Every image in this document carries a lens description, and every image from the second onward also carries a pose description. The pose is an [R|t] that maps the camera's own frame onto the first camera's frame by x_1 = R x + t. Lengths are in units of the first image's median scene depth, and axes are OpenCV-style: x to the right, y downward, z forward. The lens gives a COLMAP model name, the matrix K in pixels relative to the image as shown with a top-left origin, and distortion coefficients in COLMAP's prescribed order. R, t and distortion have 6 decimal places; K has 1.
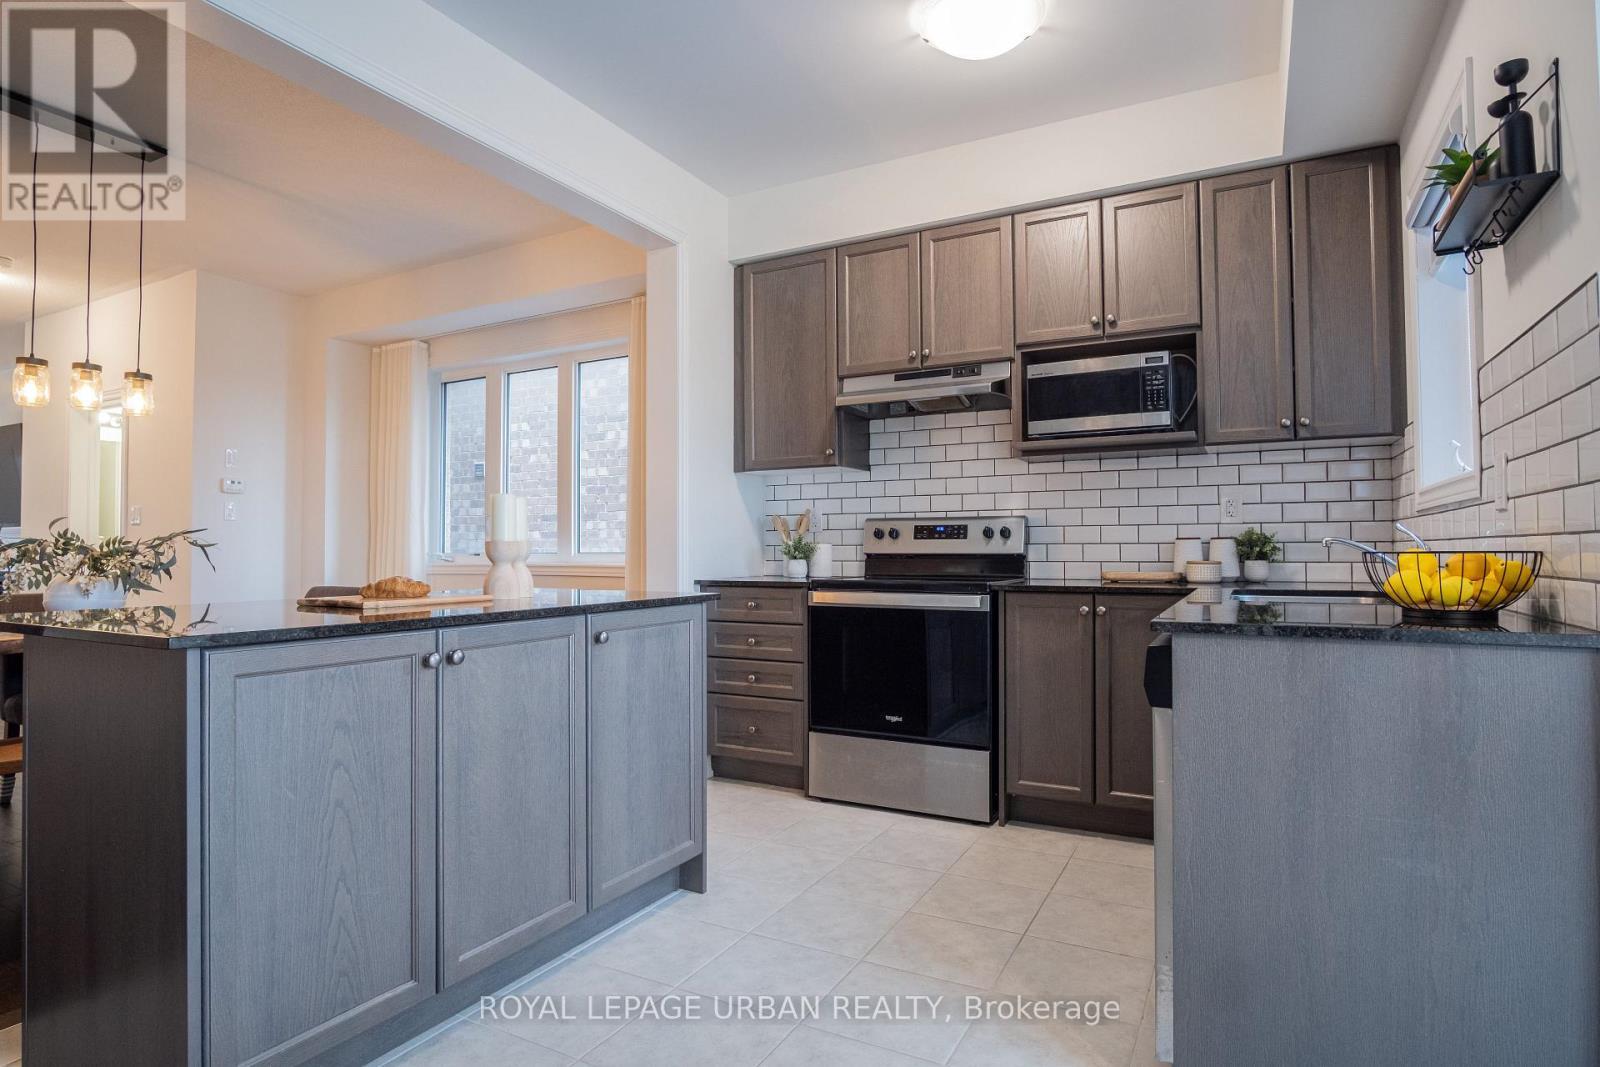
lens RADIAL K [[859.3, 0, 792.4], [0, 859.3, 534.6], [0, 0, 1]] dist [-0.034048, 0.007451]
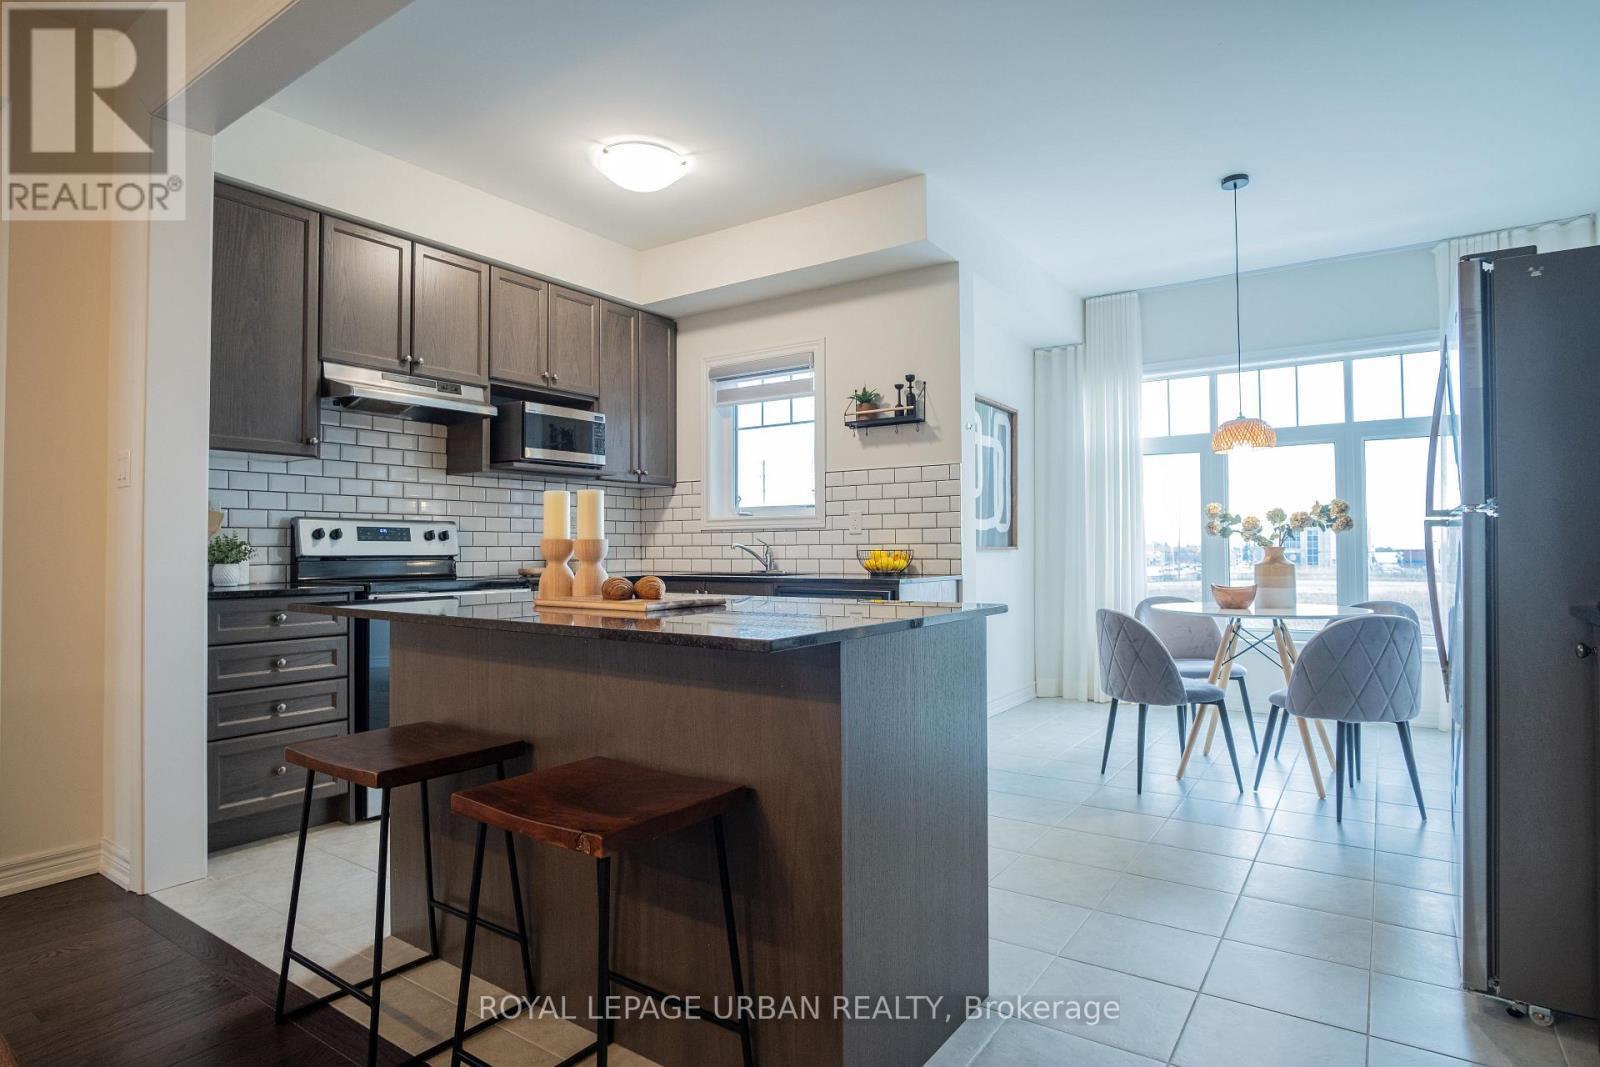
lens RADIAL K [[859.3, 0, 800.6], [0, 859.3, 536.5], [0, 0, 1]] dist [-0.034048, 0.007451]
pose [[0.103633, 0.018147, 0.994450, -0.815691], [-0.012567, 0.999778, -0.016934, 0.011482], [-0.994536, -0.010742, 0.103838, 0.429712]]
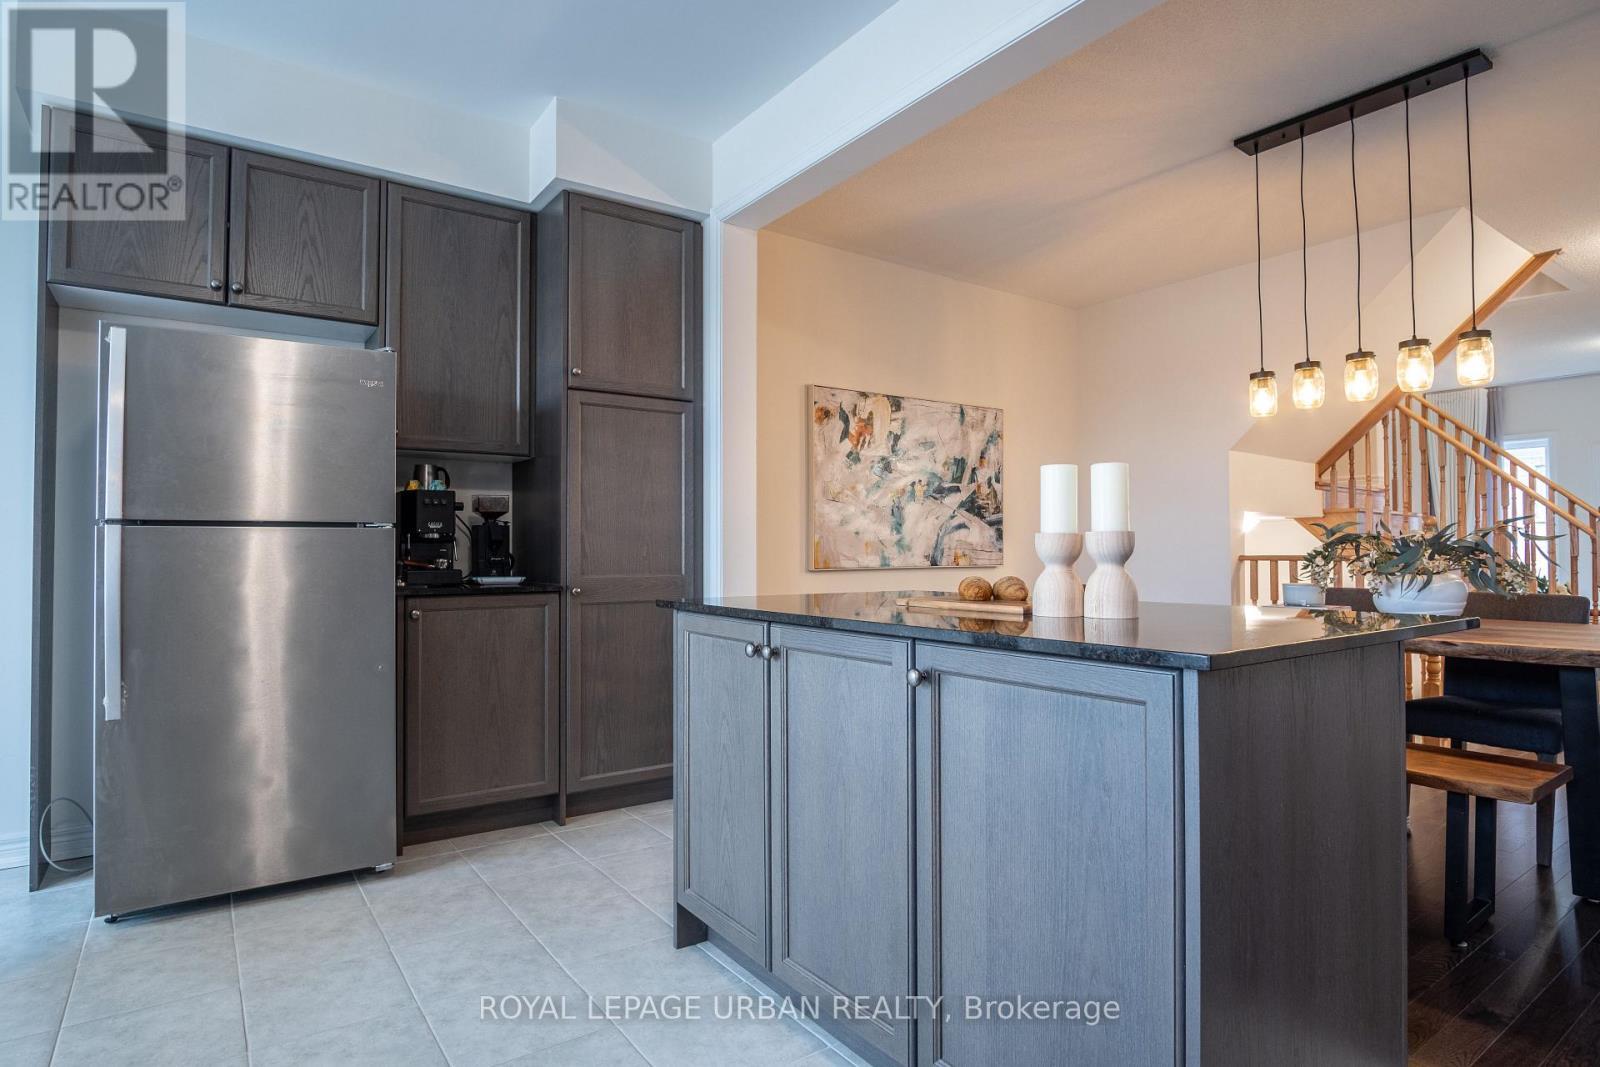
lens RADIAL K [[859.3, 0, 785.3], [0, 859.3, 539.8], [0, 0, 1]] dist [-0.034048, 0.007451]
pose [[-0.440727, -0.009280, -0.897593, 0.248416], [0.018251, 0.999647, -0.019297, 0.014470], [0.897456, -0.024887, -0.440402, 0.710378]]
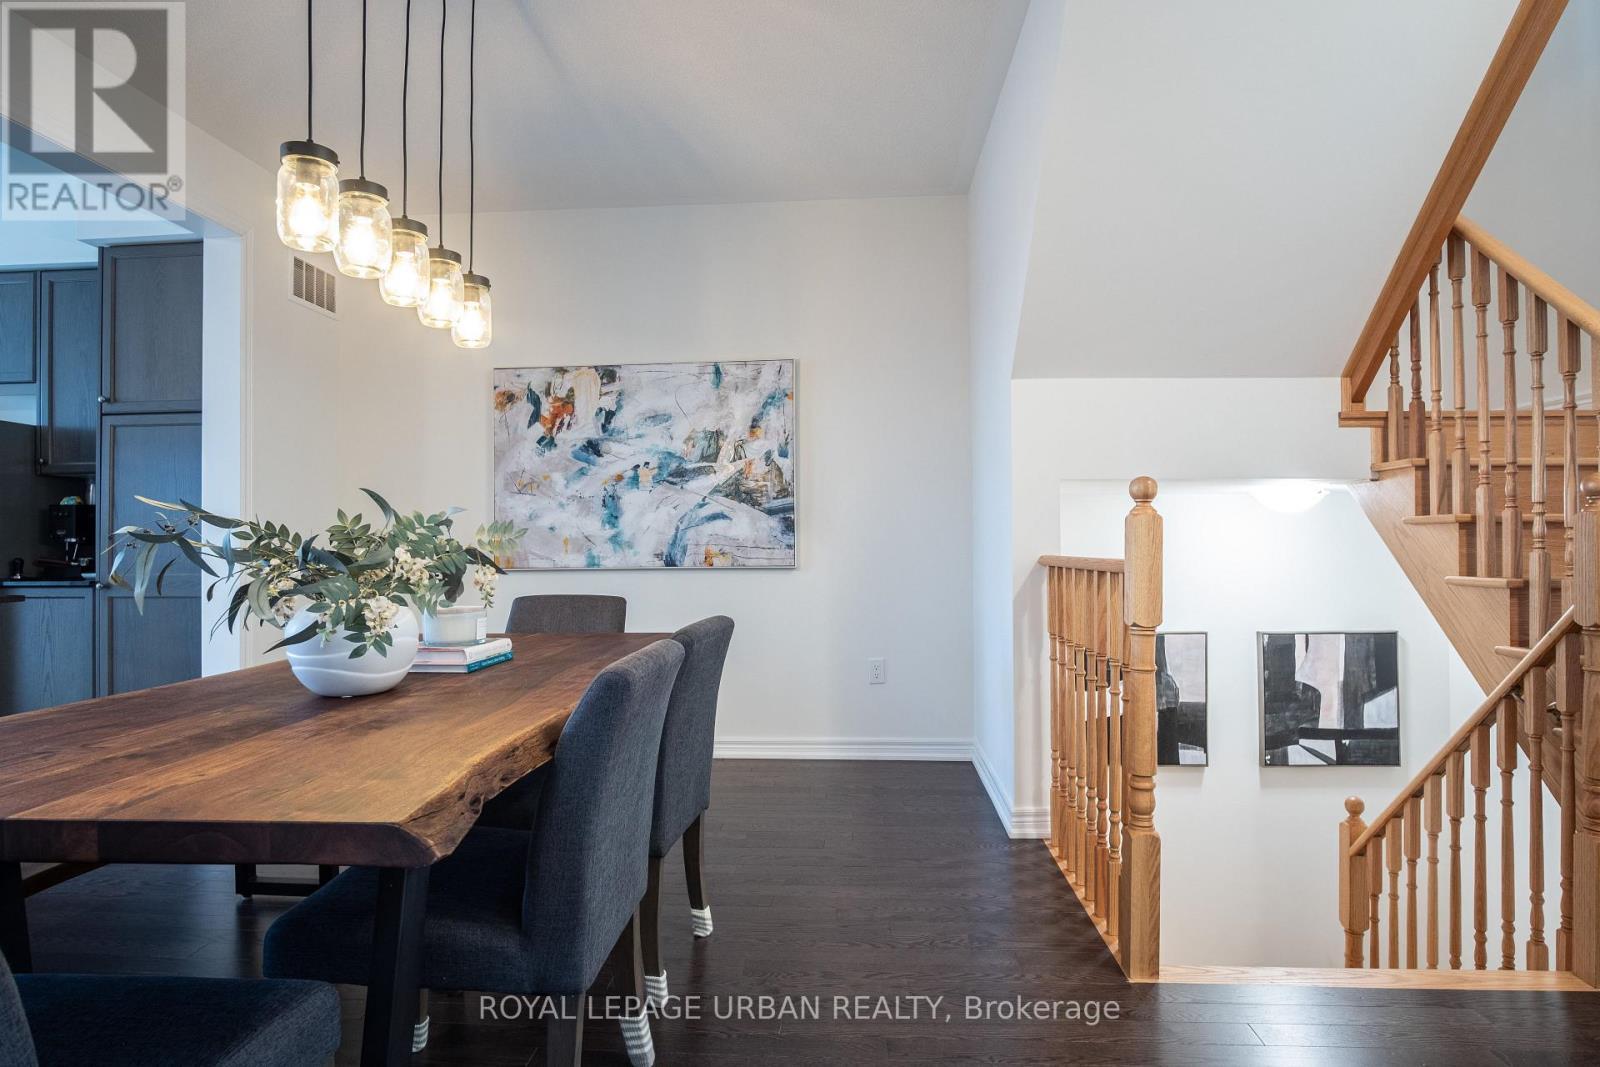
lens RADIAL K [[859.3, 0, 805.8], [0, 859.3, 535.0], [0, 0, 1]] dist [-0.034048, 0.007451]
pose [[-0.907085, 0.004869, -0.420919, -0.800621], [0.015458, 0.999644, -0.021750, 0.020476], [0.420663, -0.026236, -0.906837, 1.421124]]
